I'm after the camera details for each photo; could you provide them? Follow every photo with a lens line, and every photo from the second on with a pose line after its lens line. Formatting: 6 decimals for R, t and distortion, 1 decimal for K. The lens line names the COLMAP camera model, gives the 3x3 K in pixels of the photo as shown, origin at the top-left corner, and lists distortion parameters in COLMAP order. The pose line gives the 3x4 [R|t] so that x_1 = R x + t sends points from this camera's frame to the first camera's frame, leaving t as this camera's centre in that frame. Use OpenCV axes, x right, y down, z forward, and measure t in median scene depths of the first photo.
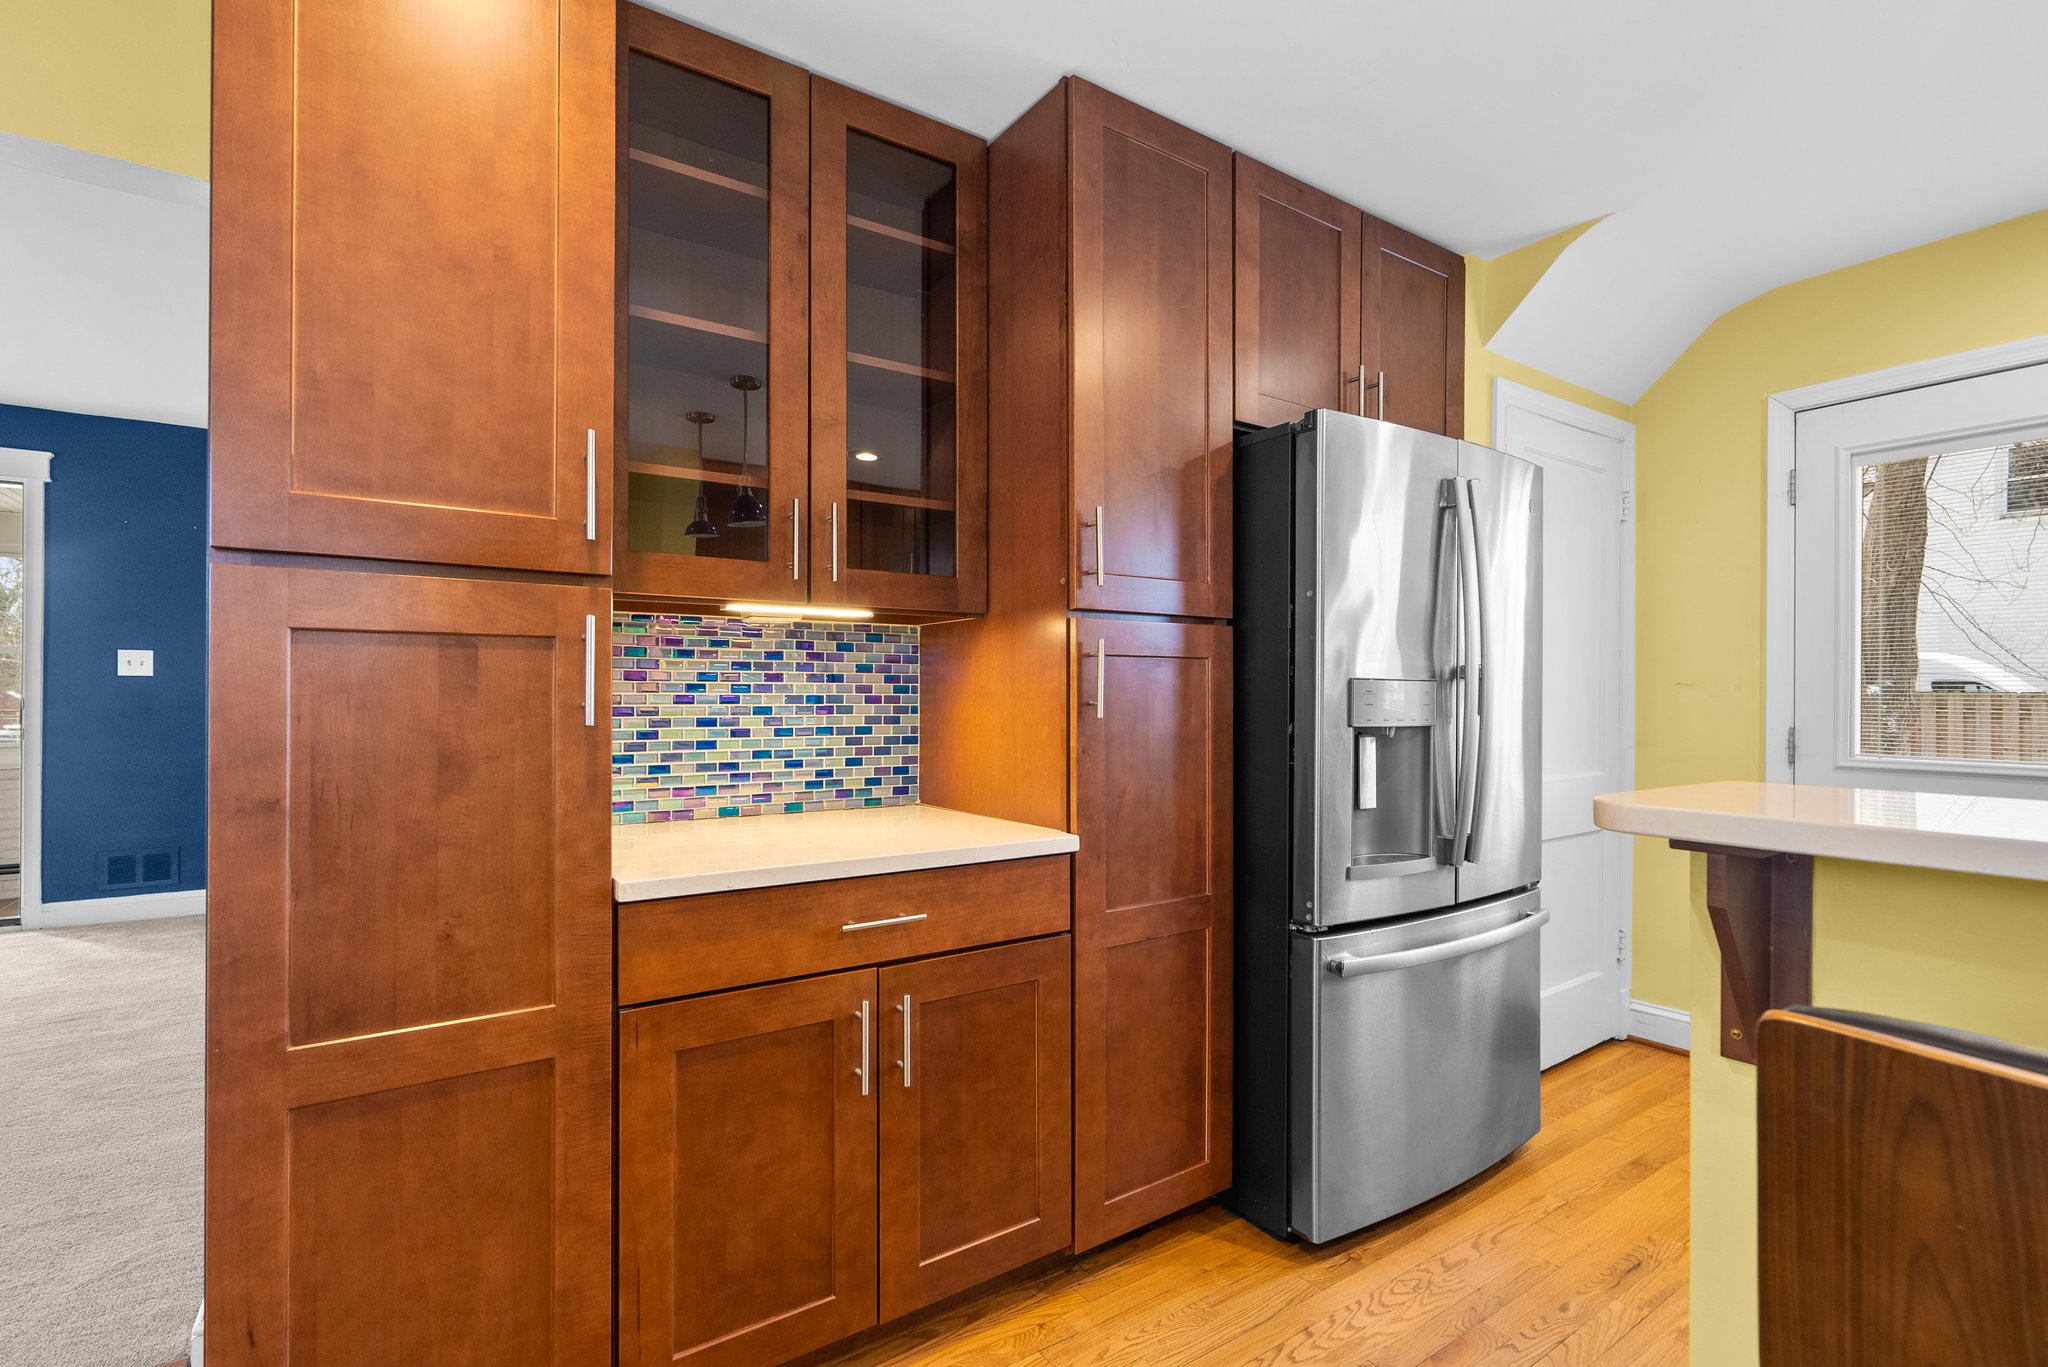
lens RADIAL K [[945.3, 0, 1024.0], [0, 945.3, 683.5], [0, 0, 1]] dist [-0.003686, -0.000118]
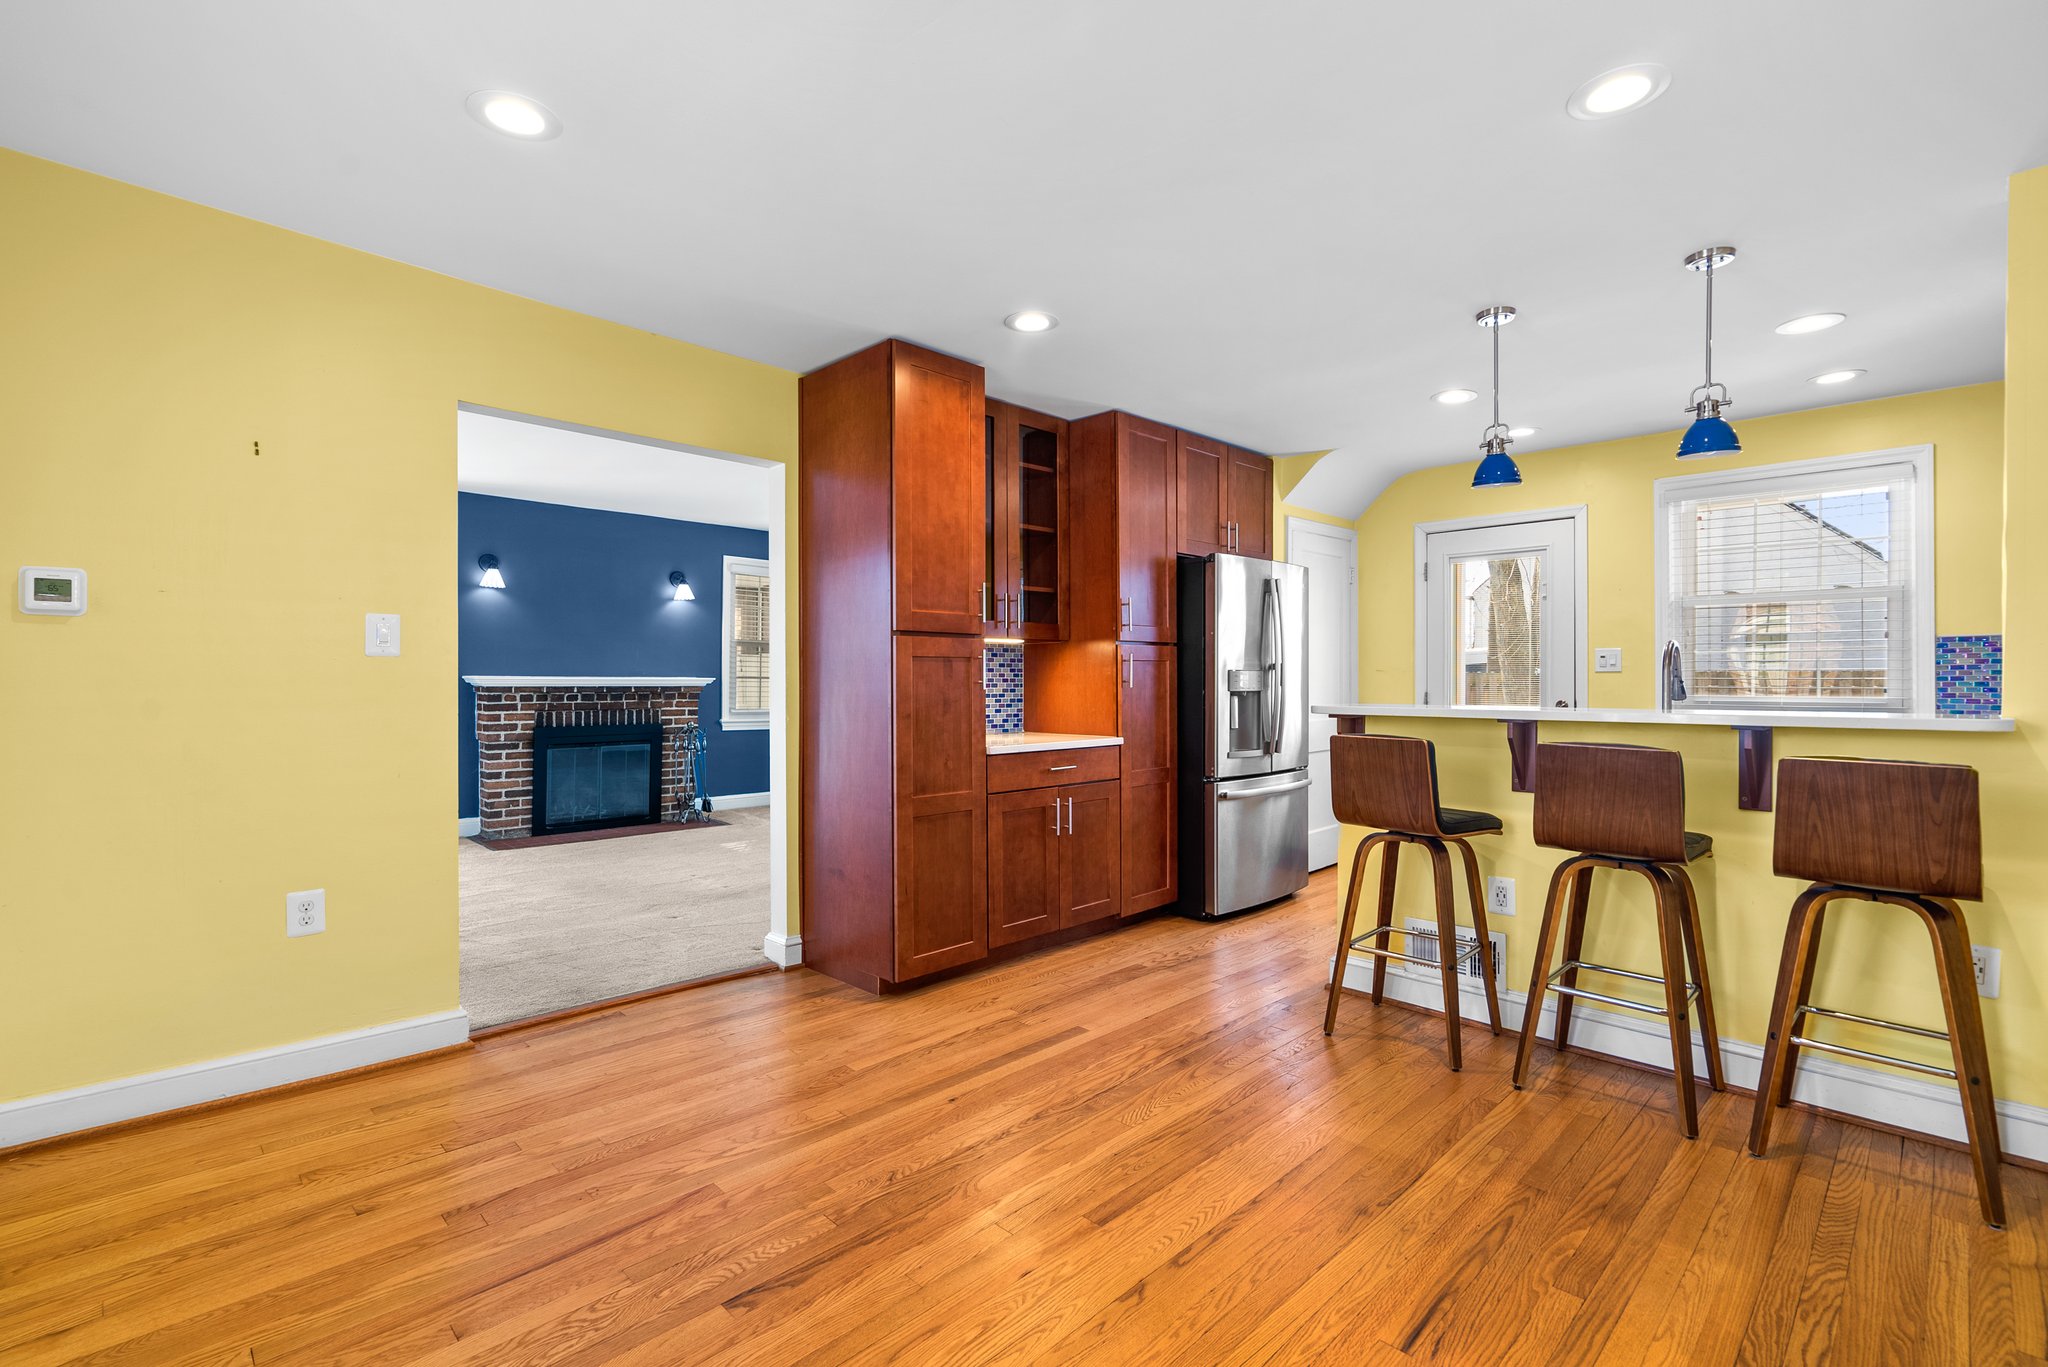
lens RADIAL K [[947.0, 0, 1021.1], [0, 947.0, 674.0], [0, 0, 1]] dist [-0.000710, -0.000272]
pose [[0.982135, -0.004967, 0.188110, -0.563681], [0.003805, 0.999971, 0.006540, -0.011659], [-0.188137, -0.005708, 0.982126, -1.124721]]
